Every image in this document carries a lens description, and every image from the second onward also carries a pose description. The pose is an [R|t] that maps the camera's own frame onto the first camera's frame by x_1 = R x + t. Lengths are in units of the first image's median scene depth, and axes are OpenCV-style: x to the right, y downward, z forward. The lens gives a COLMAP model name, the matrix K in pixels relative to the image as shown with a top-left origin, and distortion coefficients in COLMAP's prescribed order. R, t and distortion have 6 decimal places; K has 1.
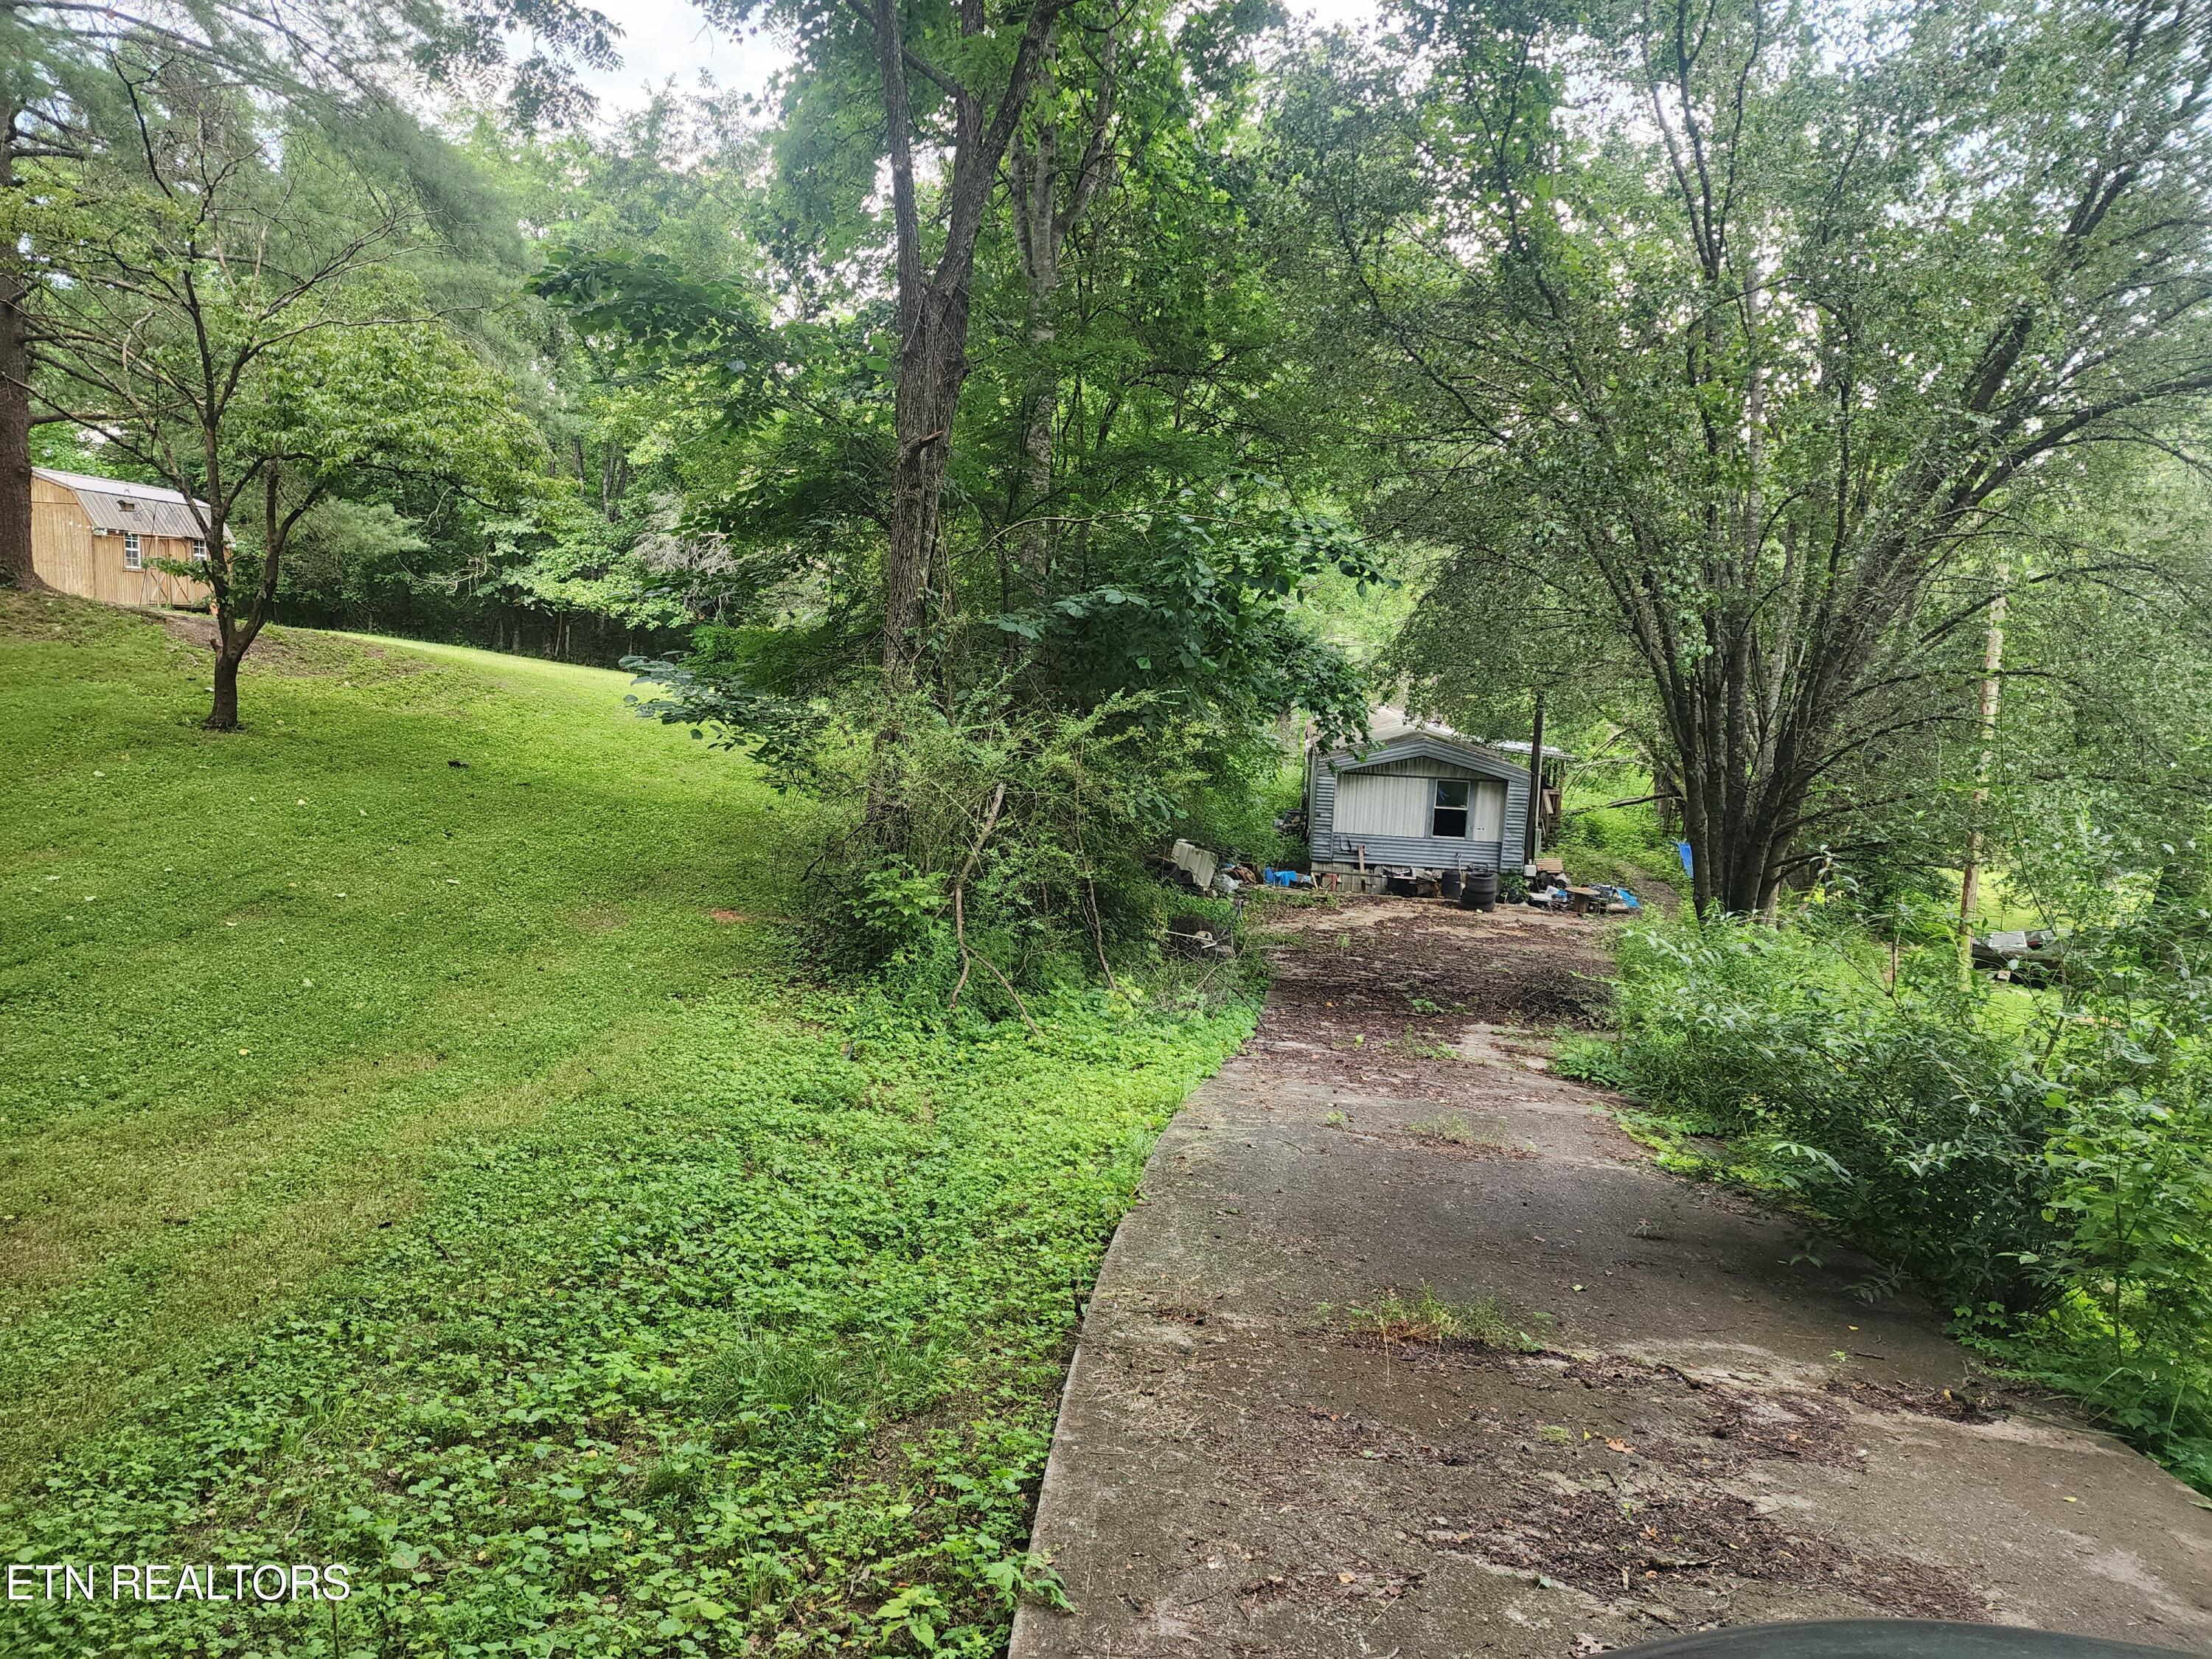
lens RADIAL K [[1443.1, 0, 1093.5], [0, 1443.1, 837.6], [0, 0, 1]] dist [0.053851, -0.002238]
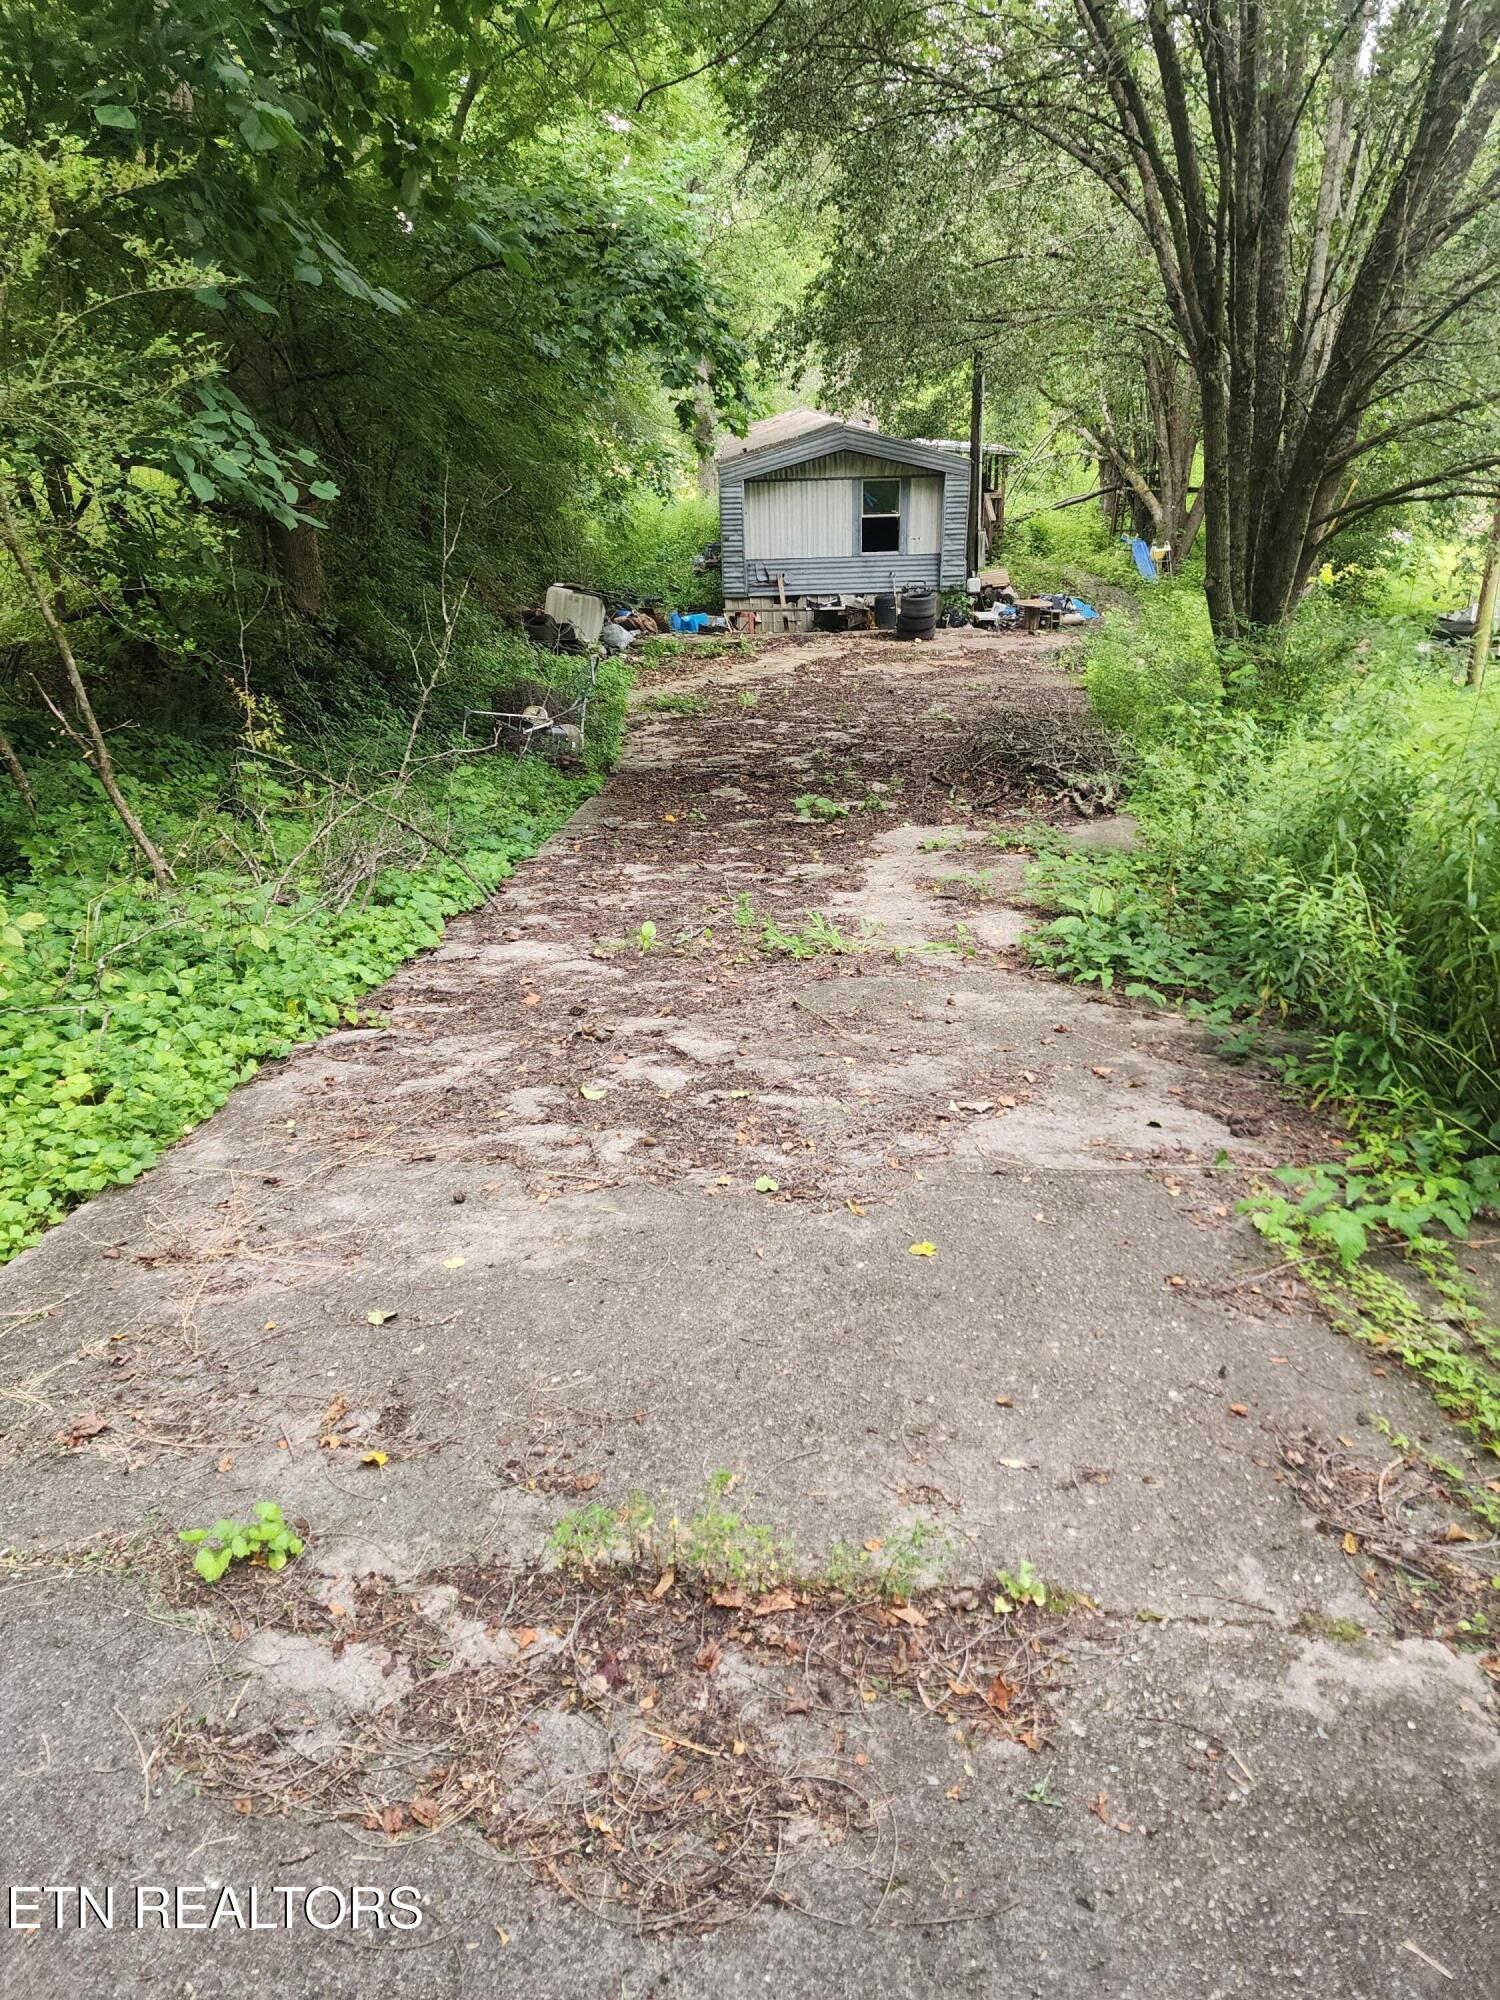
lens RADIAL K [[1304.8, 0, 767.7], [0, 1304.8, 1014.8], [0, 0, 1]] dist [0.053851, -0.002238]
pose [[0.985398, -0.130206, 0.109711, 0.062290], [0.090802, 0.946950, 0.308287, 0.012667], [-0.144032, -0.293824, 0.944946, 0.207786]]
